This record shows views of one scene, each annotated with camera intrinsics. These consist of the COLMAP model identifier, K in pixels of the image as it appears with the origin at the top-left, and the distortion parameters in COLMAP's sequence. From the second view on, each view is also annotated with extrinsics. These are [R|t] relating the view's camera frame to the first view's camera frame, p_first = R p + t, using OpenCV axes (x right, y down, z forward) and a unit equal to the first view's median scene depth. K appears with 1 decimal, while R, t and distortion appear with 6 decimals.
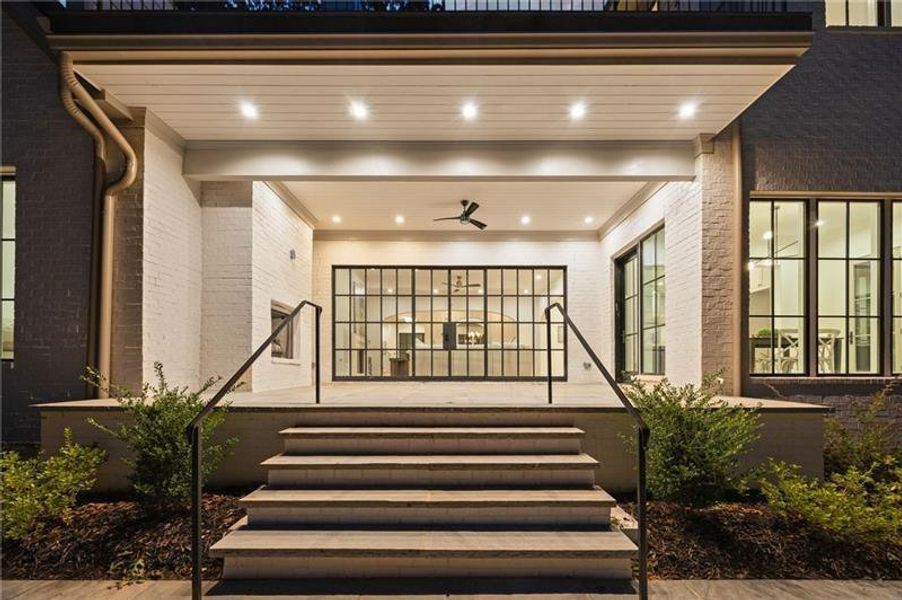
lens RADIAL K [[380.9, 0, 450.2], [0, 380.9, 365.5], [0, 0, 1]] dist [-0.001433, 0.000151]
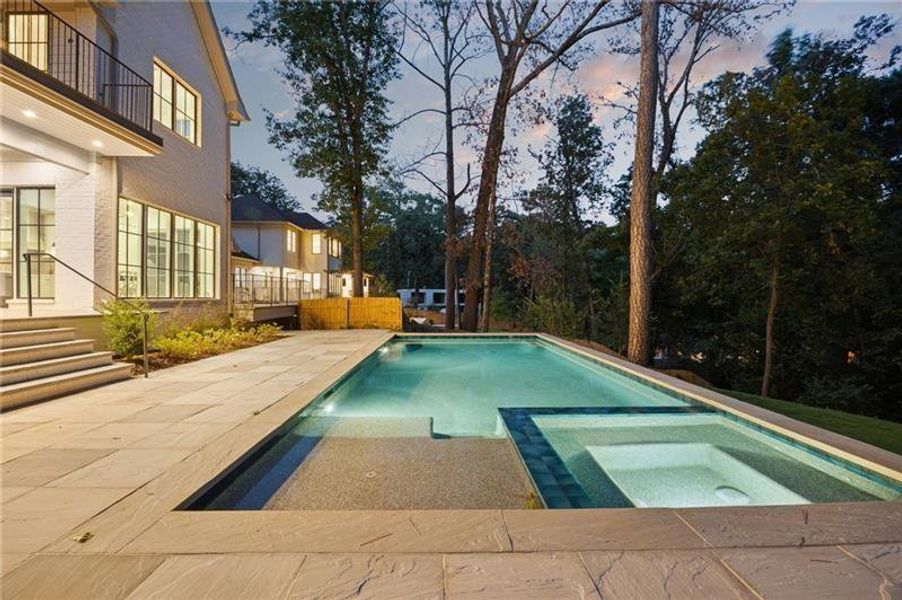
lens RADIAL K [[383.9, 0, 447.2], [0, 383.9, 304.8], [0, 0, 1]] dist [-0.017725, 0.000039]
pose [[-0.003447, -0.021740, 0.999758, -0.919370], [-0.012400, 0.999688, 0.021696, 0.000540], [-0.999917, -0.012323, -0.003715, -0.481407]]
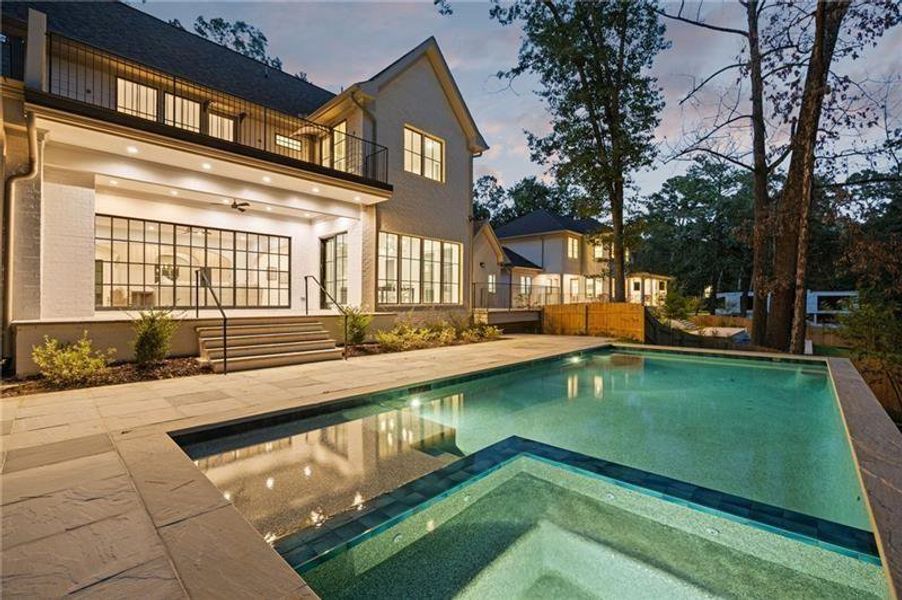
lens RADIAL K [[383.9, 0, 456.8], [0, 383.9, 305.1], [0, 0, 1]] dist [-0.017725, 0.000039]
pose [[0.687481, -0.008015, 0.726158, -0.645011], [-0.005604, 0.999851, 0.016341, -0.006670], [-0.726181, -0.015304, 0.687333, -1.035462]]
